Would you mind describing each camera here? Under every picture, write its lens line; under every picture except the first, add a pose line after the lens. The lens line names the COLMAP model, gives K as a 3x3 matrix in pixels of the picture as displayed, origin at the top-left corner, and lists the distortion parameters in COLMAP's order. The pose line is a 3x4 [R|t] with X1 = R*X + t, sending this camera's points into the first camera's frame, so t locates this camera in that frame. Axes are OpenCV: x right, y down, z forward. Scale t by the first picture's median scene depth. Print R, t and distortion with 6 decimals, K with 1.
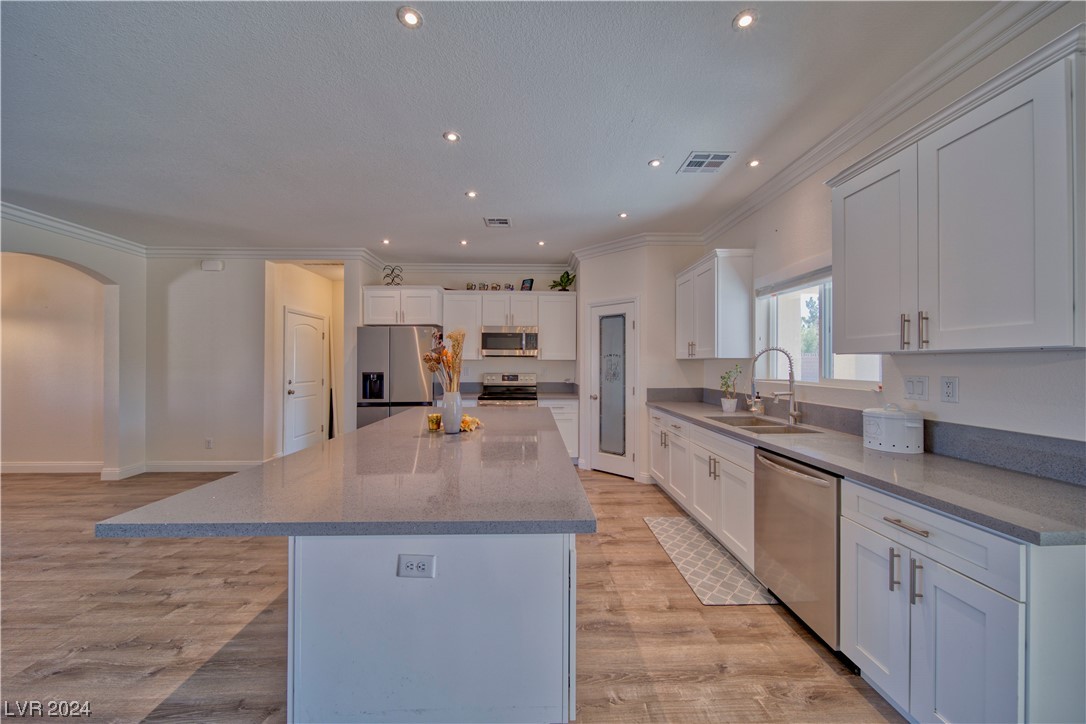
lens RADIAL K [[380.8, 0, 542.6], [0, 380.8, 361.5], [0, 0, 1]] dist [0.001127, -0.002156]
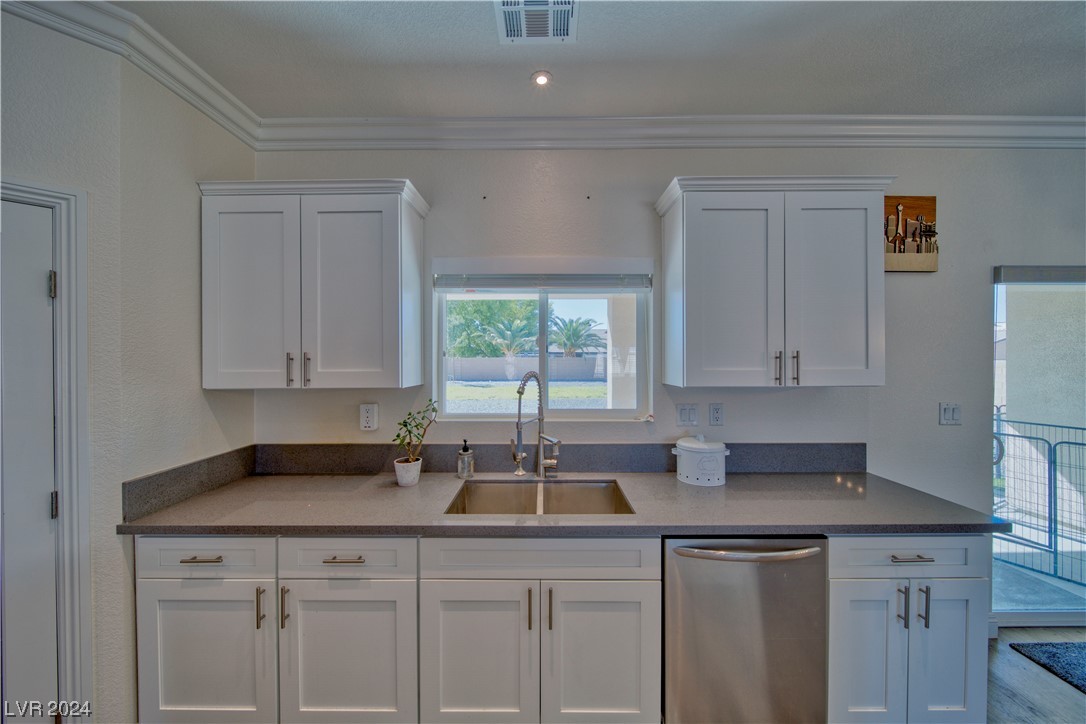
lens RADIAL K [[380.8, 0, 542.6], [0, 380.8, 361.5], [0, 0, 1]] dist [0.001127, -0.002156]
pose [[0.038066, -0.003444, 0.999269, -0.041447], [-0.000953, 0.999993, 0.003482, -0.034971], [-0.999275, -0.001085, 0.038063, 0.569021]]
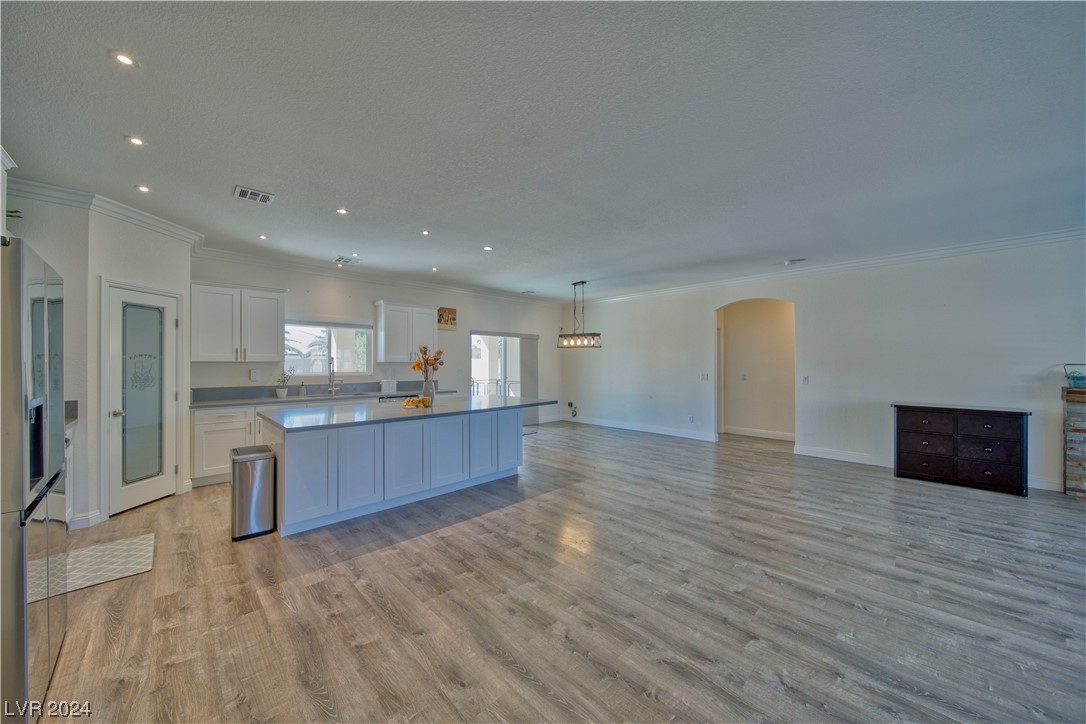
lens RADIAL K [[380.8, 0, 542.6], [0, 380.8, 361.5], [0, 0, 1]] dist [0.001127, -0.002156]
pose [[-0.675015, 0.004108, 0.737793, -0.957050], [-0.003348, 0.999957, -0.008631, -0.000408], [-0.737797, -0.008296, -0.674972, 0.912283]]
